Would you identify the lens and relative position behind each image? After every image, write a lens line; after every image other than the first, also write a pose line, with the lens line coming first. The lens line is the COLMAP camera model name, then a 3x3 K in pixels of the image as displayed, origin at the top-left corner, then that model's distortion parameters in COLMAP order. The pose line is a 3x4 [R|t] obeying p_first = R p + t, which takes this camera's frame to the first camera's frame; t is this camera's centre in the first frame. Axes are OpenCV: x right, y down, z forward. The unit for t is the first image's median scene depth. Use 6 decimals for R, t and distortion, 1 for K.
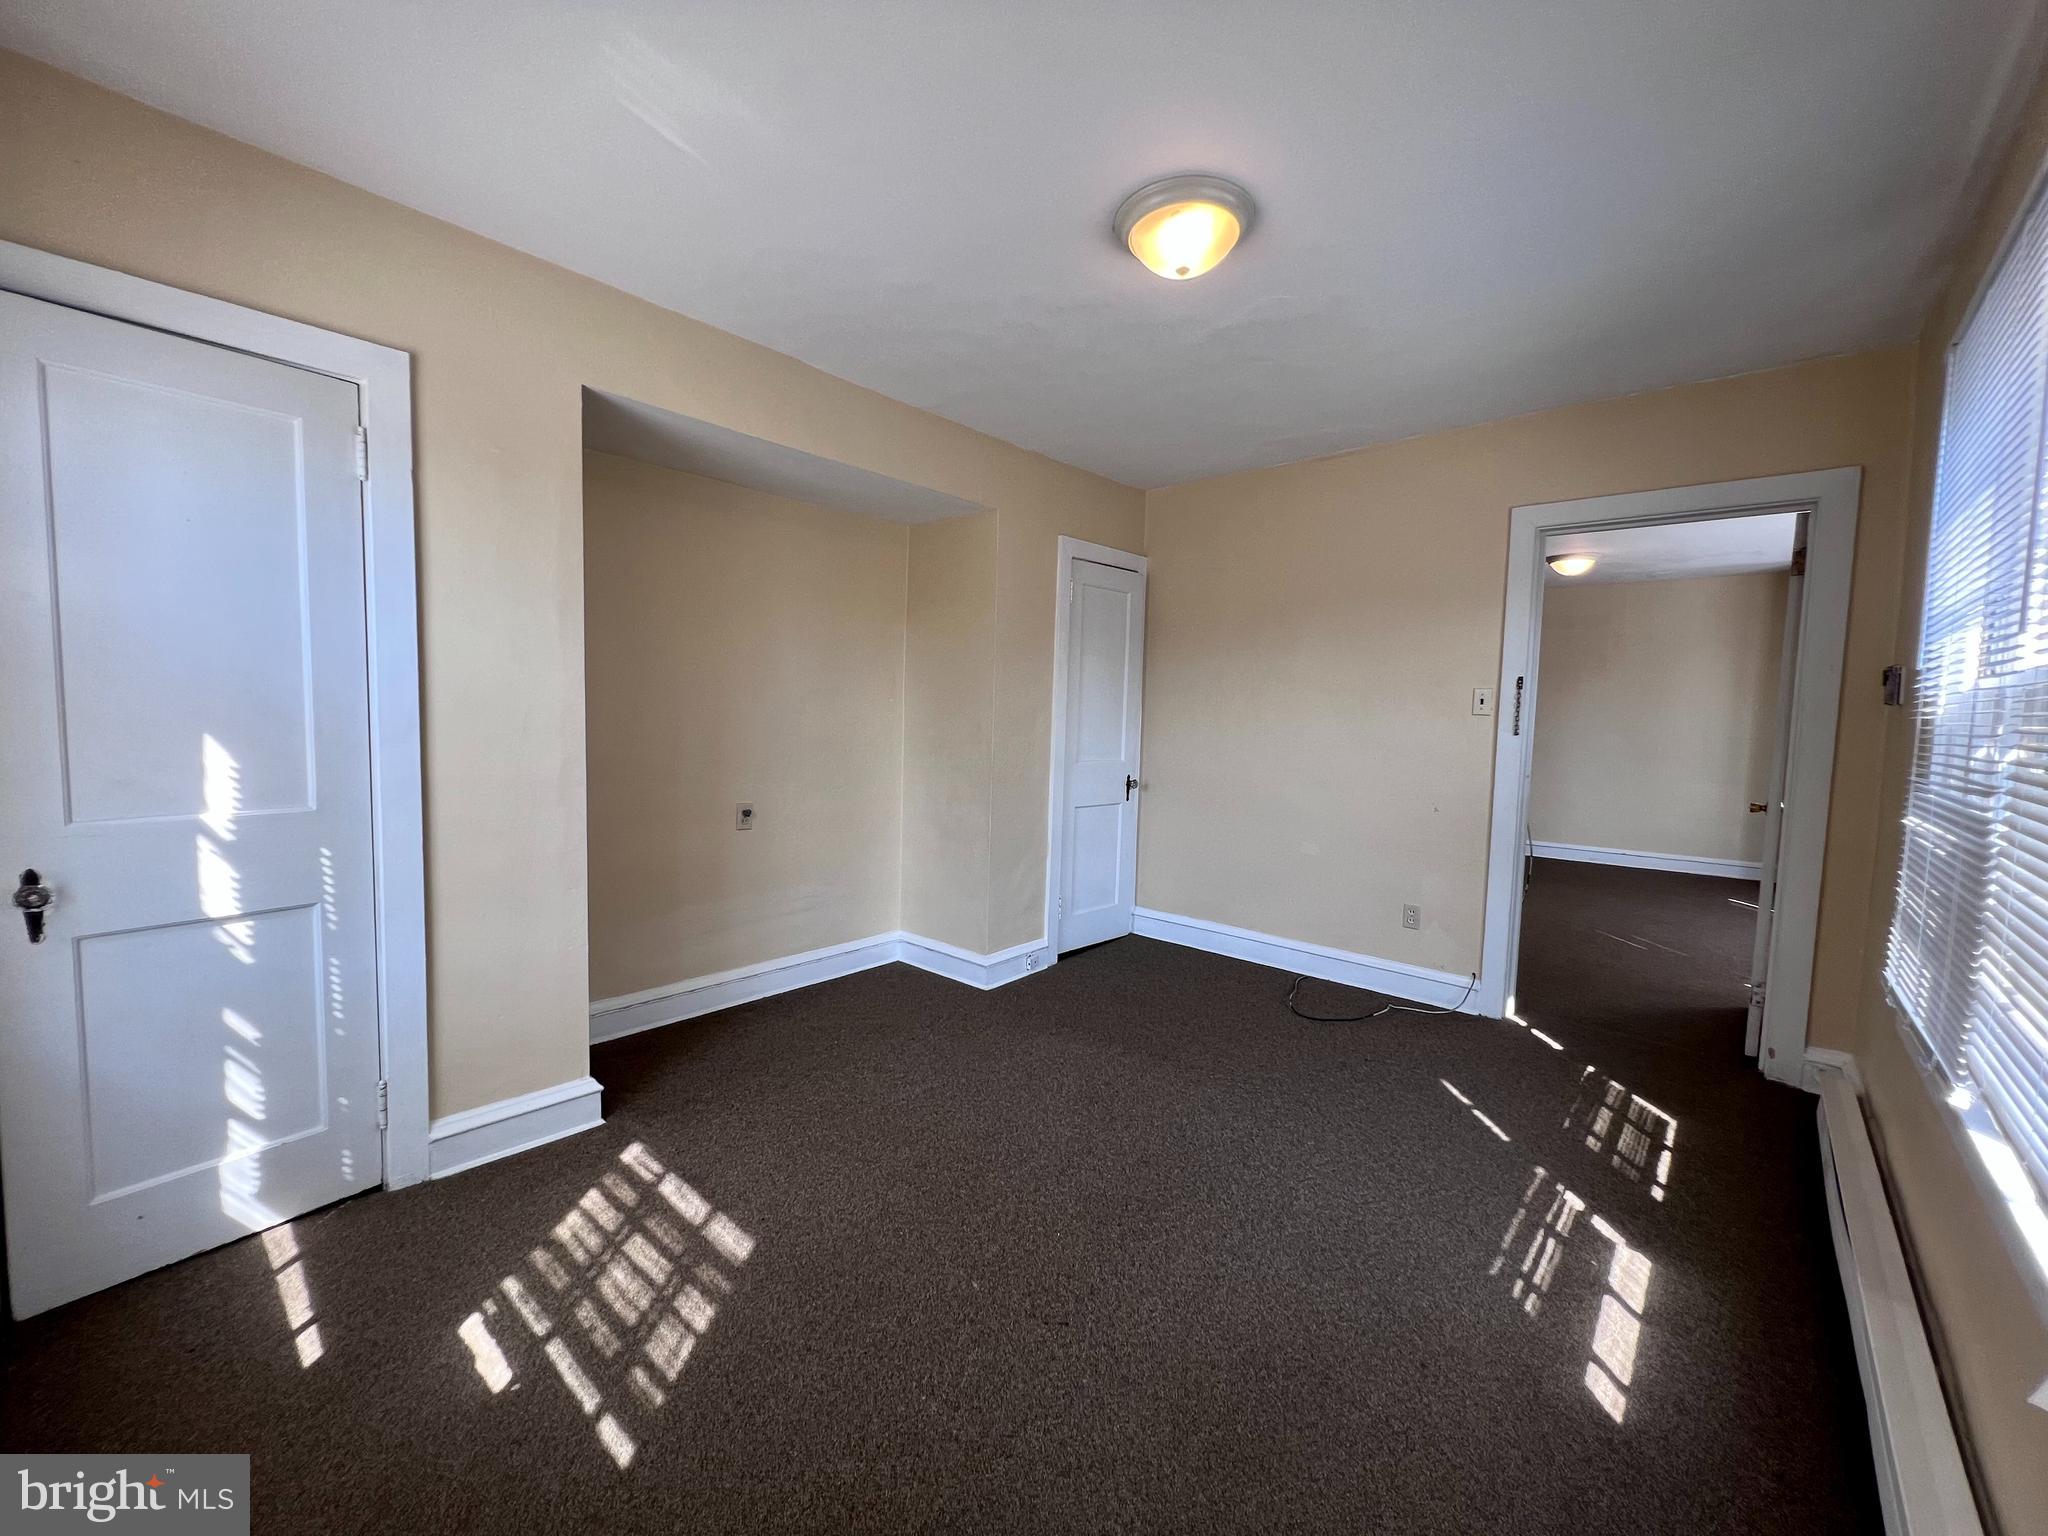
lens RADIAL K [[820.7, 0, 1026.8], [0, 820.7, 770.9], [0, 0, 1]] dist [-0.003791, 0.000006]
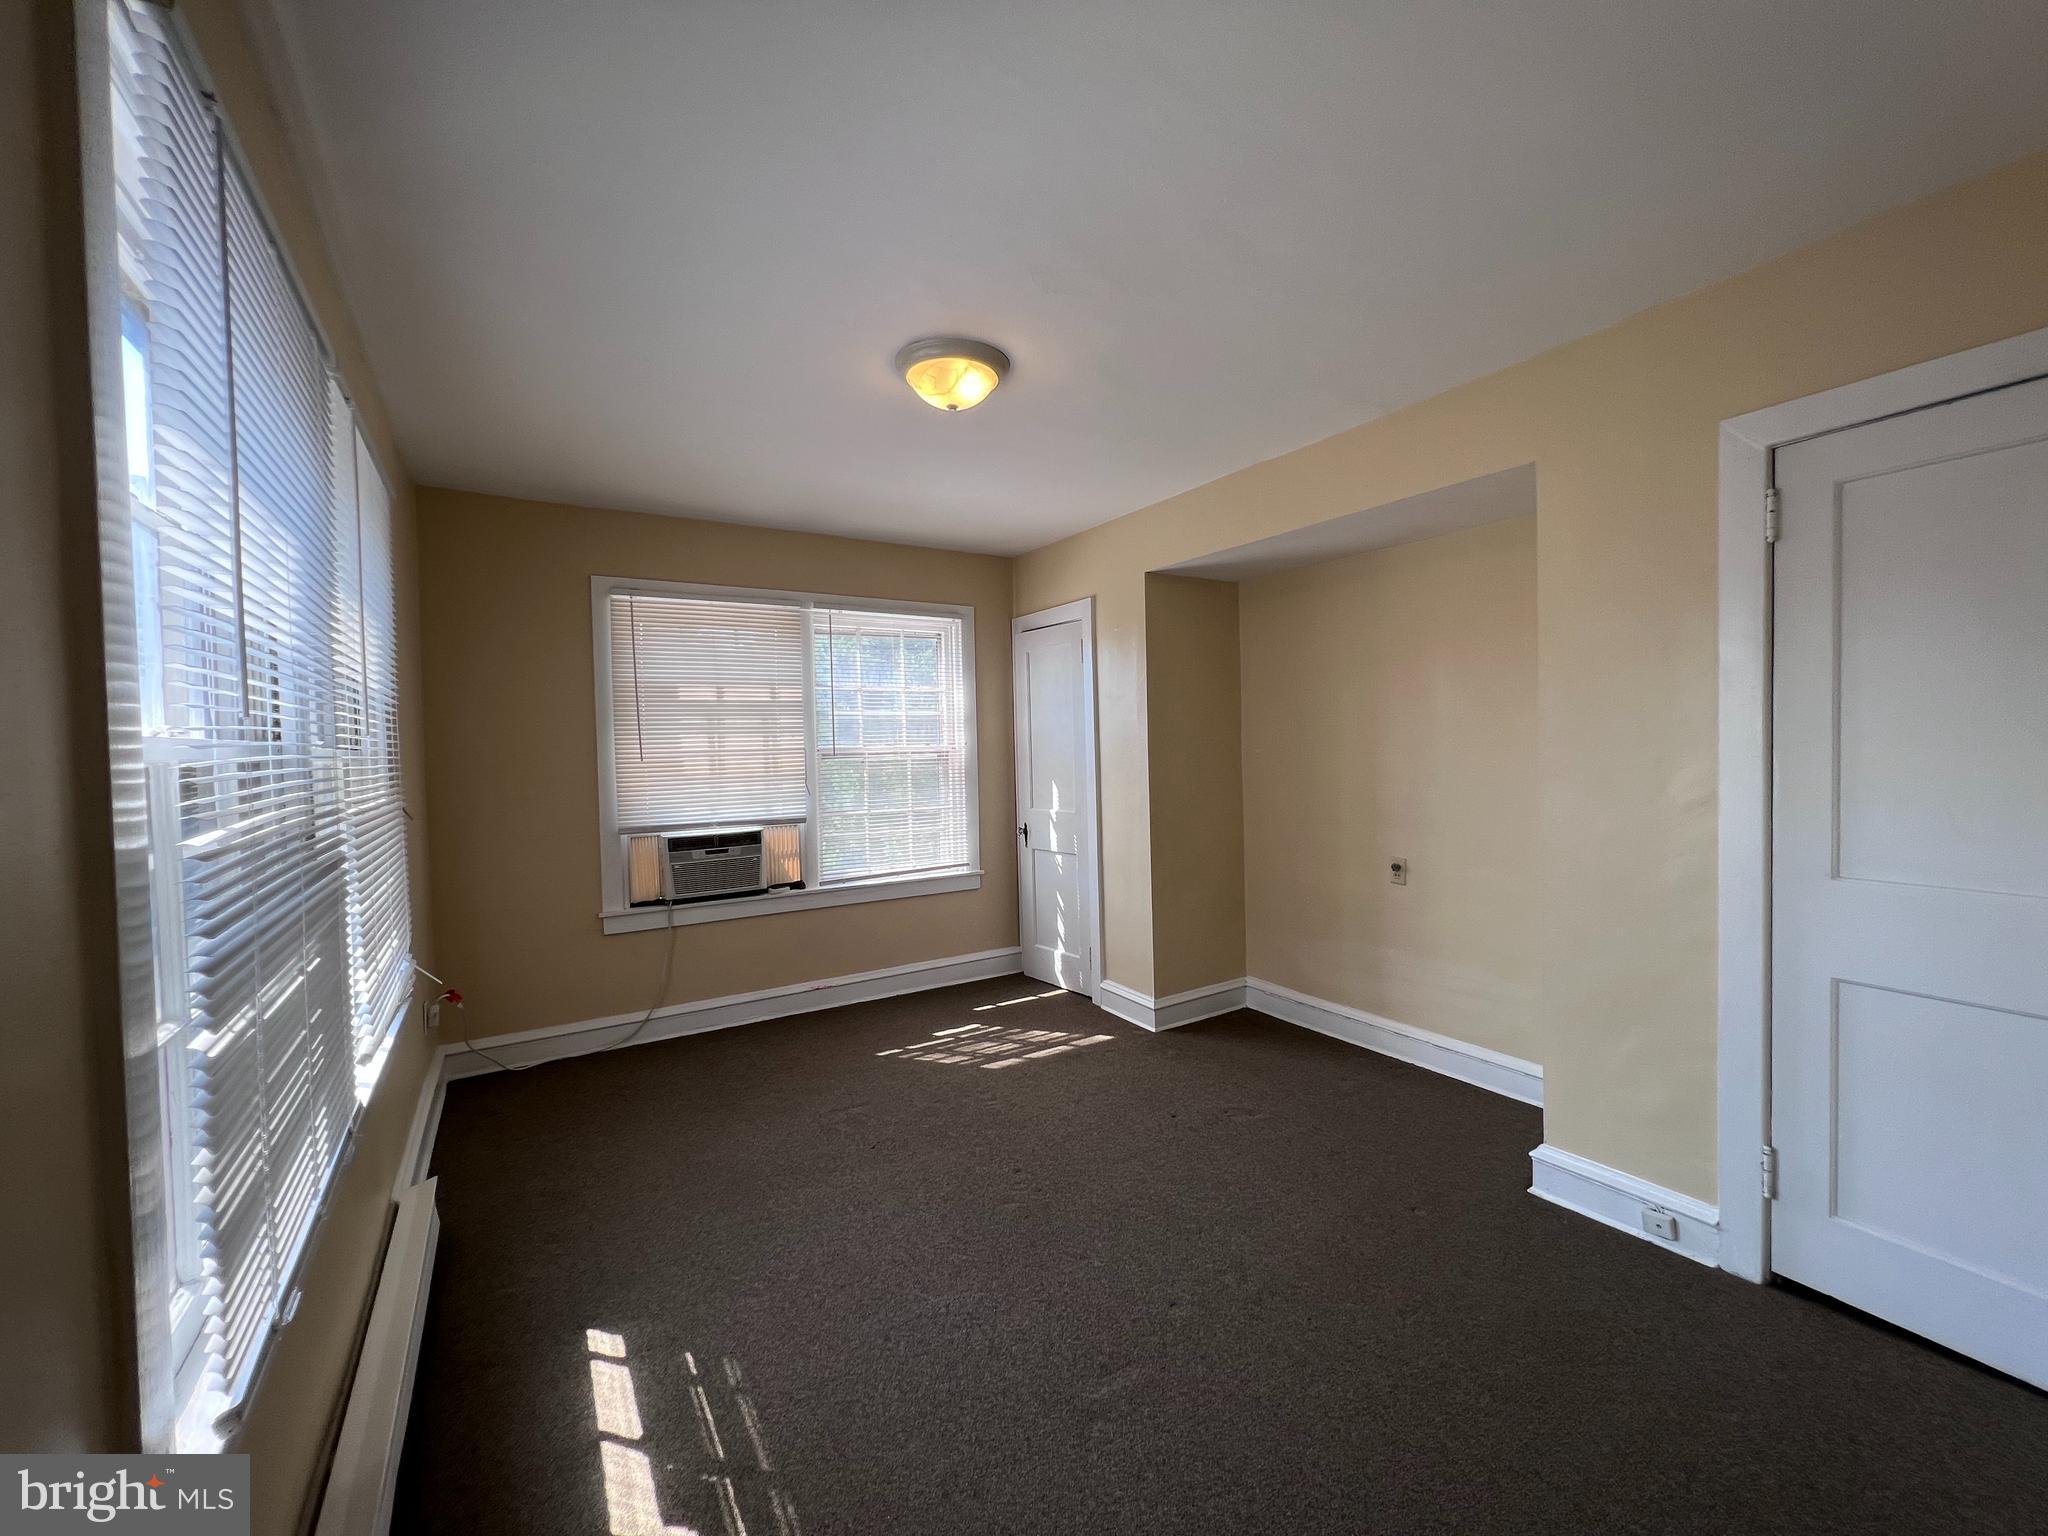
lens RADIAL K [[820.7, 0, 1011.9], [0, 820.7, 760.3], [0, 0, 1]] dist [-0.003791, 0.000006]
pose [[-0.301003, 0.003416, -0.953617, 1.413539], [-0.050029, 0.998560, 0.019368, -0.140055], [0.952310, 0.053538, -0.300399, 1.587547]]
